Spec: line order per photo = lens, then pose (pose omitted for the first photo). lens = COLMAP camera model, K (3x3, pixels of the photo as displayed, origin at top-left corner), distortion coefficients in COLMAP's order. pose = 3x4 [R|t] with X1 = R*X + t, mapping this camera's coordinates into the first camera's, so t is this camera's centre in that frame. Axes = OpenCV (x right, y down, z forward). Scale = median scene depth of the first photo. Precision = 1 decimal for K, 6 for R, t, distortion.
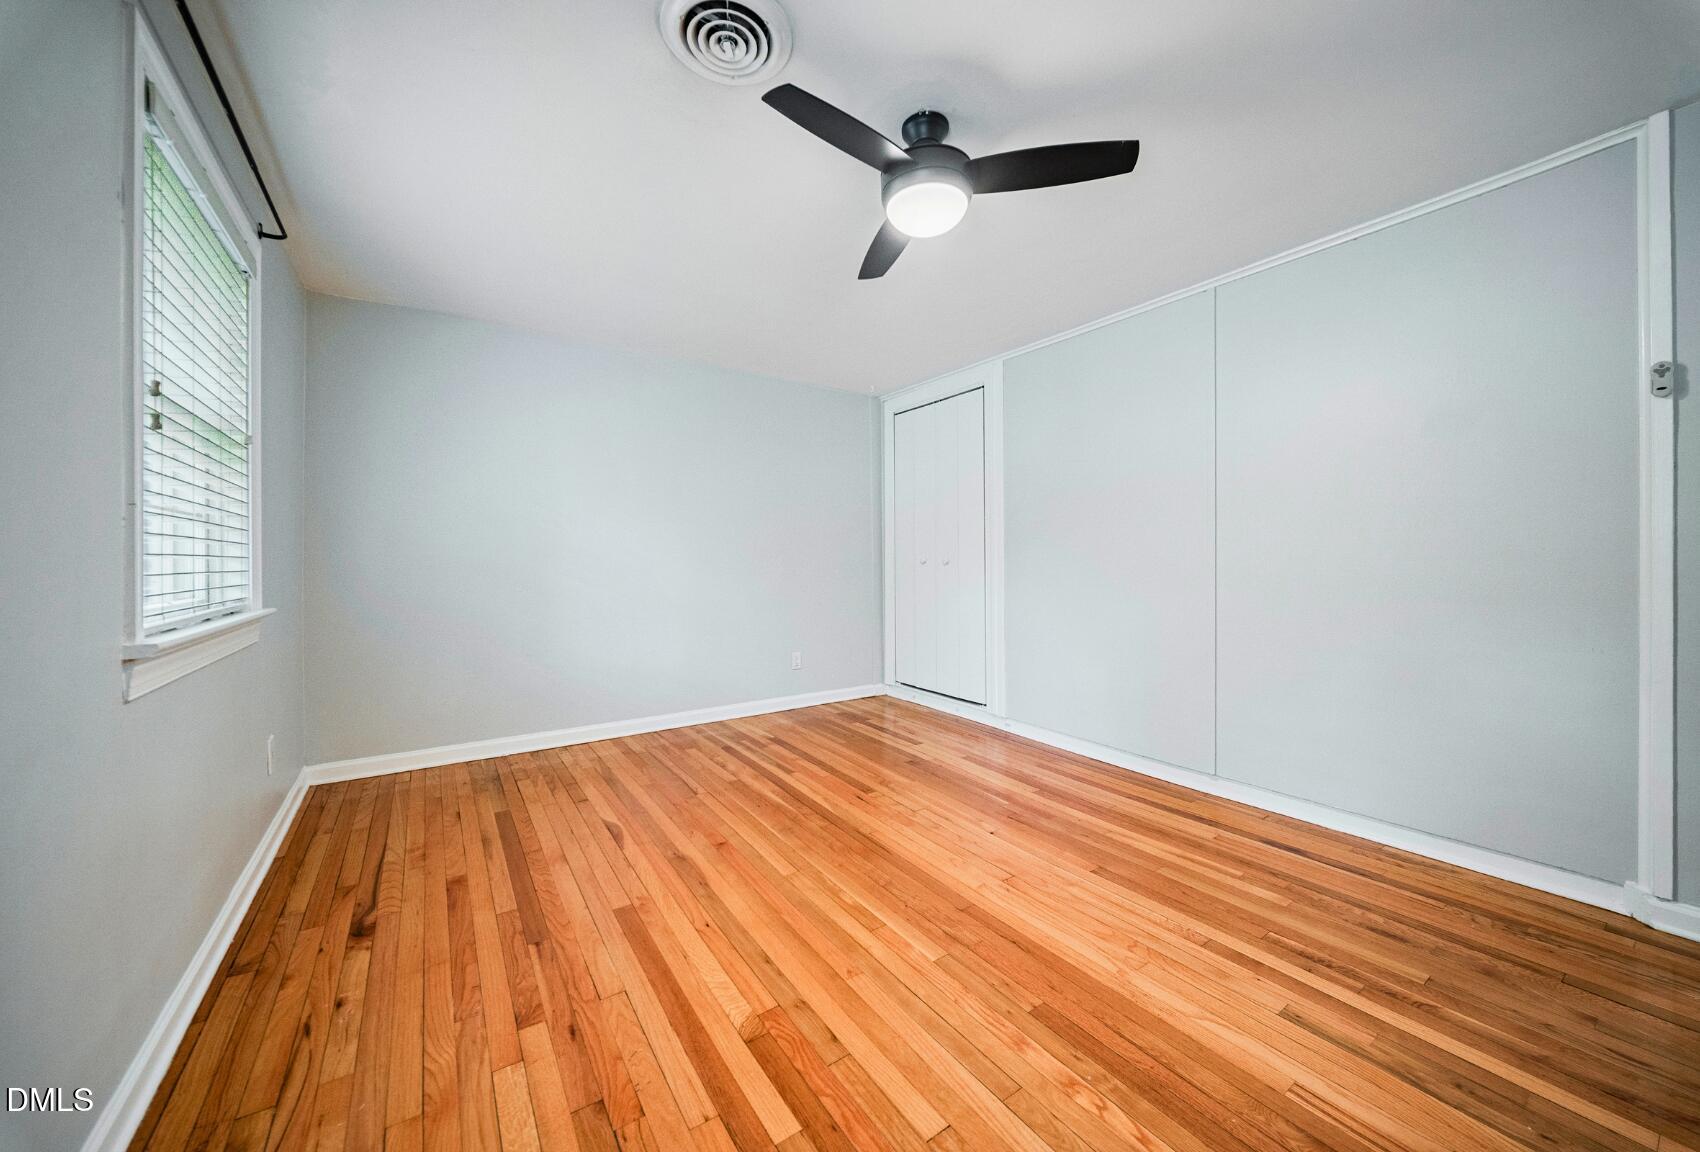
lens RADIAL K [[615.4, 0, 850.2], [0, 615.4, 551.8], [0, 0, 1]] dist [0.001962, -0.004067]
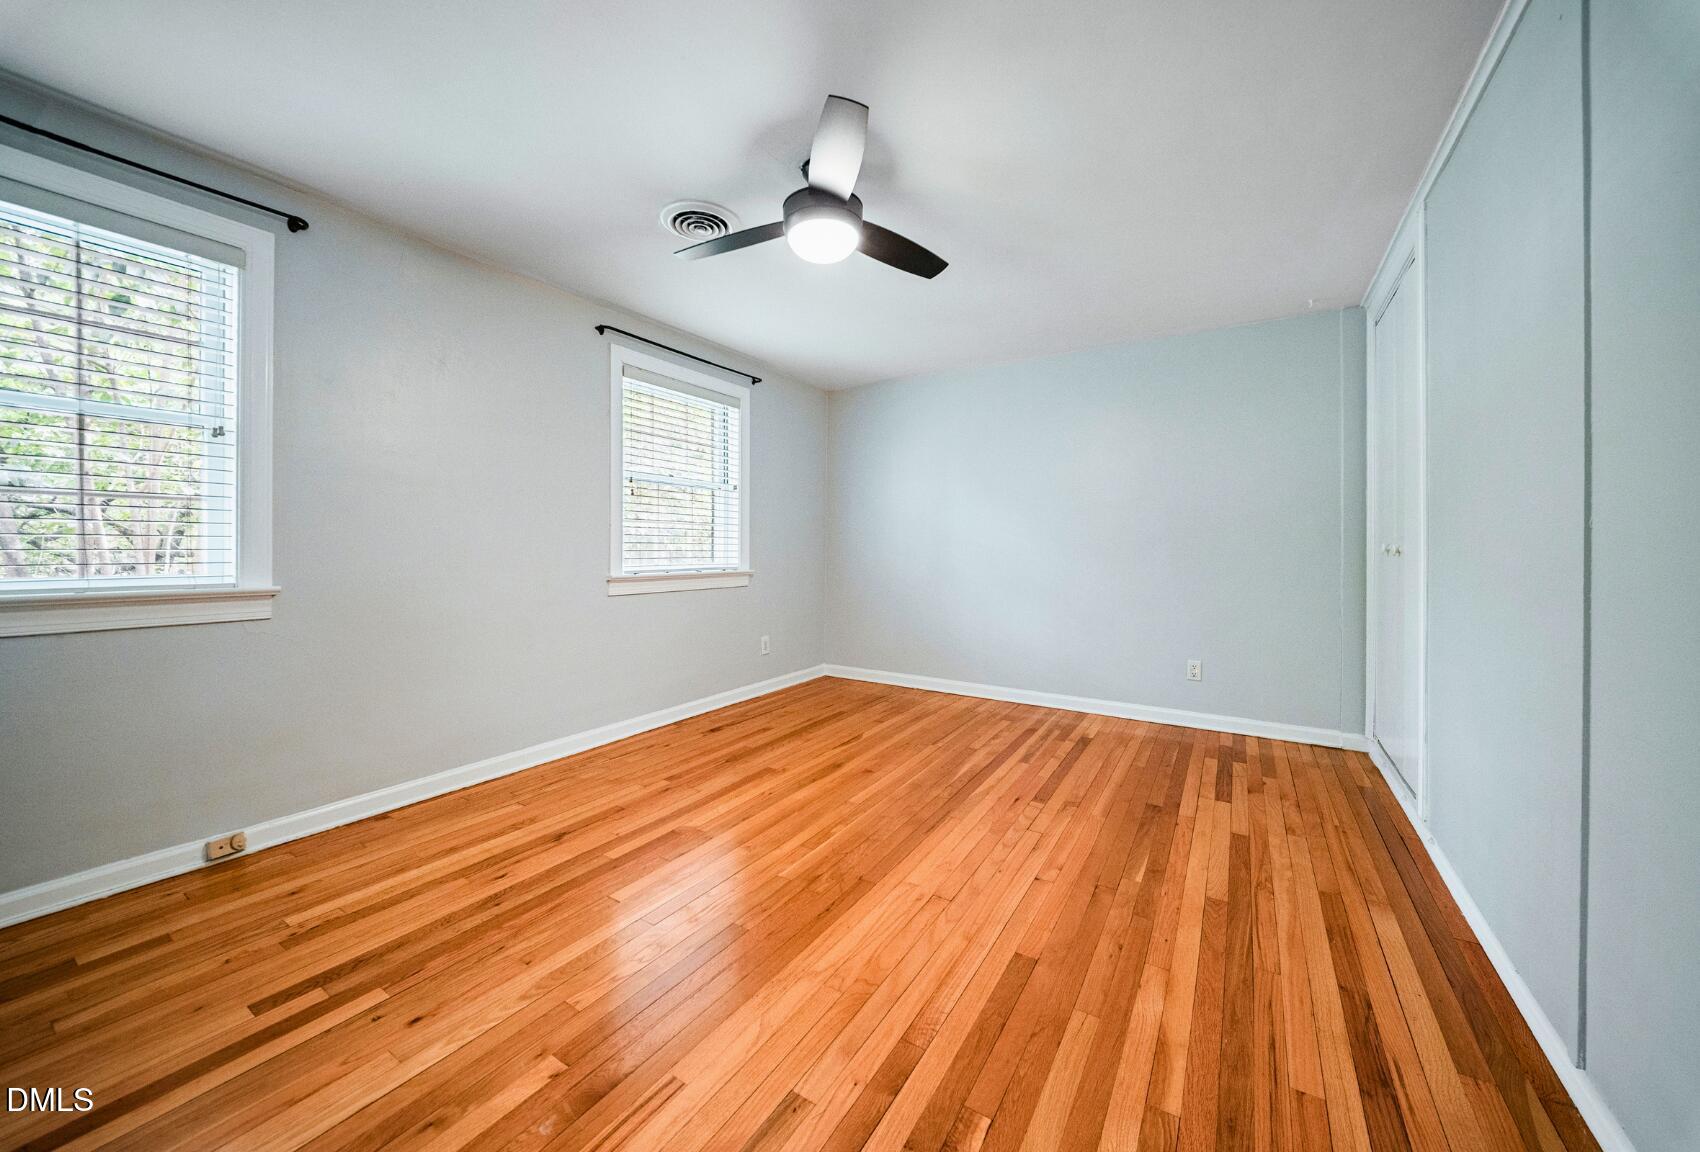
lens RADIAL K [[615.4, 0, 850.2], [0, 615.4, 551.8], [0, 0, 1]] dist [0.001962, -0.004067]
pose [[0.395384, 0.013489, -0.918417, 1.032503], [0.001414, 0.999882, 0.015295, 0.004616], [0.918515, -0.007346, 0.395319, 0.518402]]
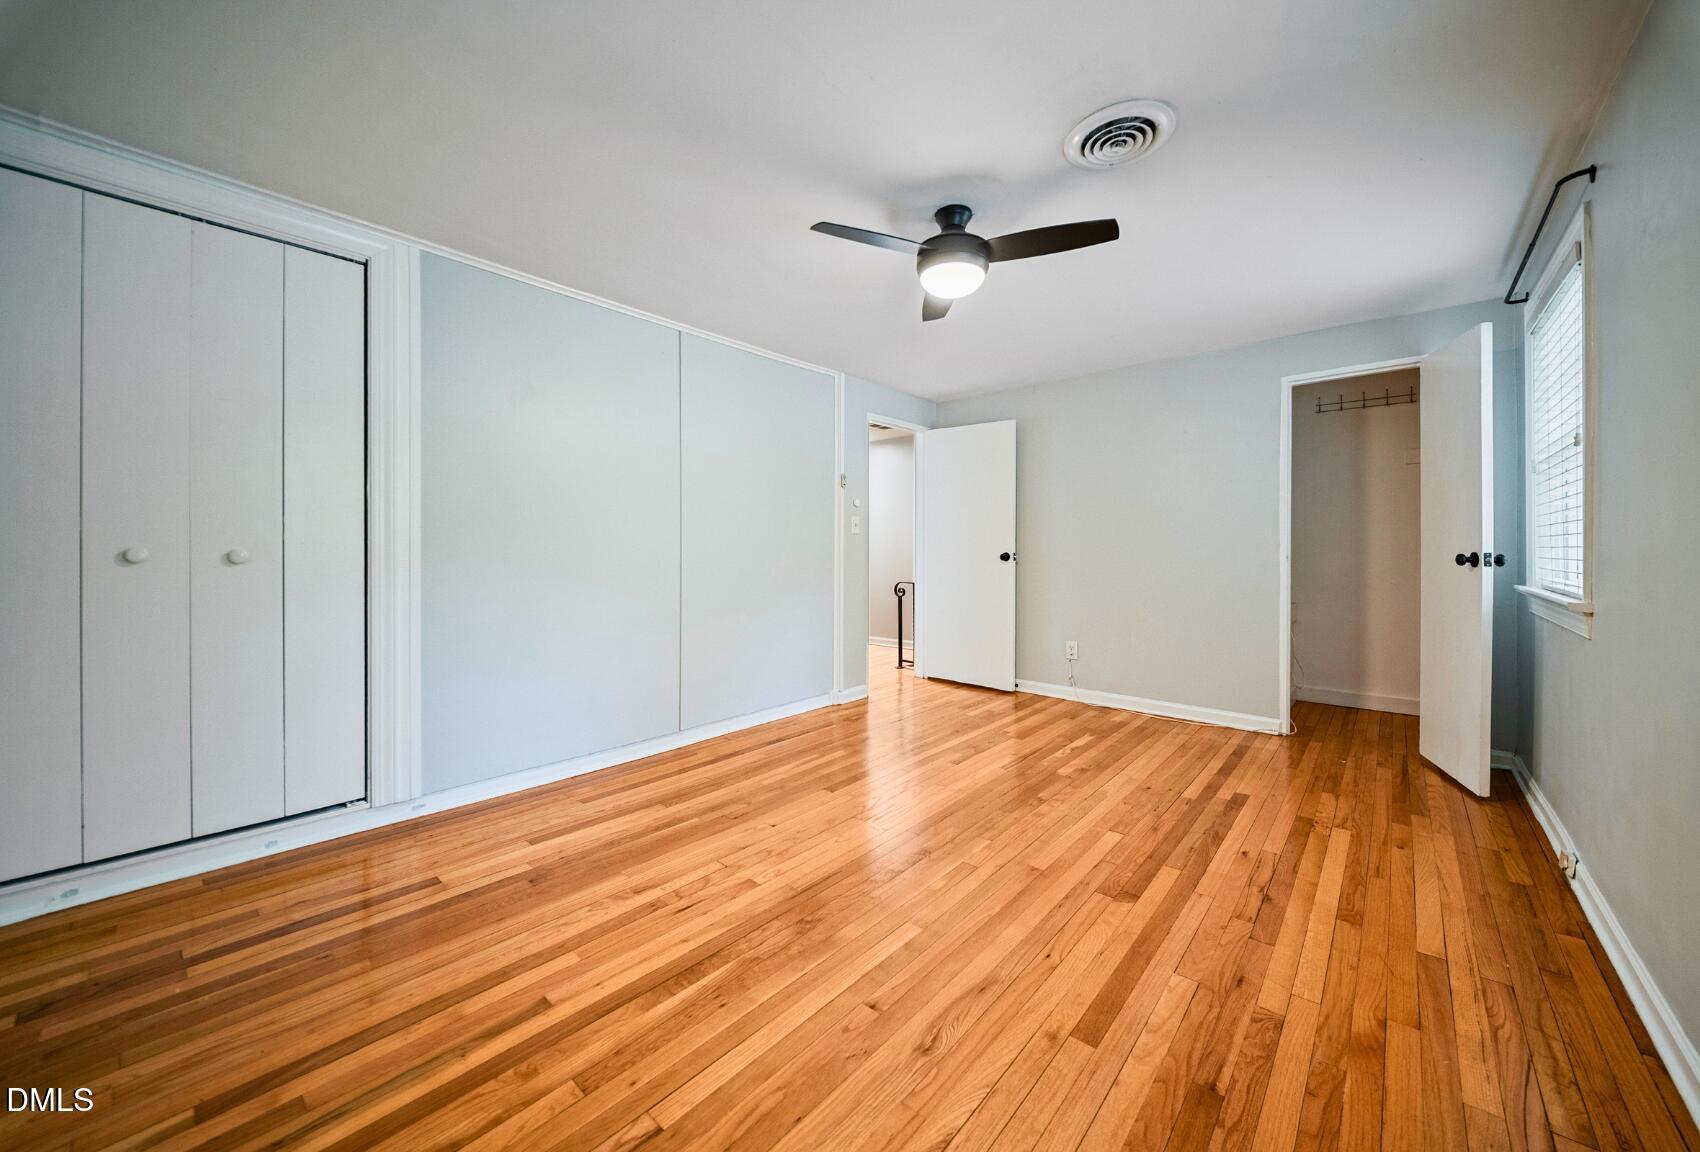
lens RADIAL K [[615.4, 0, 850.2], [0, 615.4, 551.8], [0, 0, 1]] dist [0.001962, -0.004067]
pose [[-0.234926, -0.003221, 0.972008, -0.909786], [-0.006719, 0.999976, 0.001690, 0.004757], [-0.971990, -0.006134, -0.234942, 1.302049]]
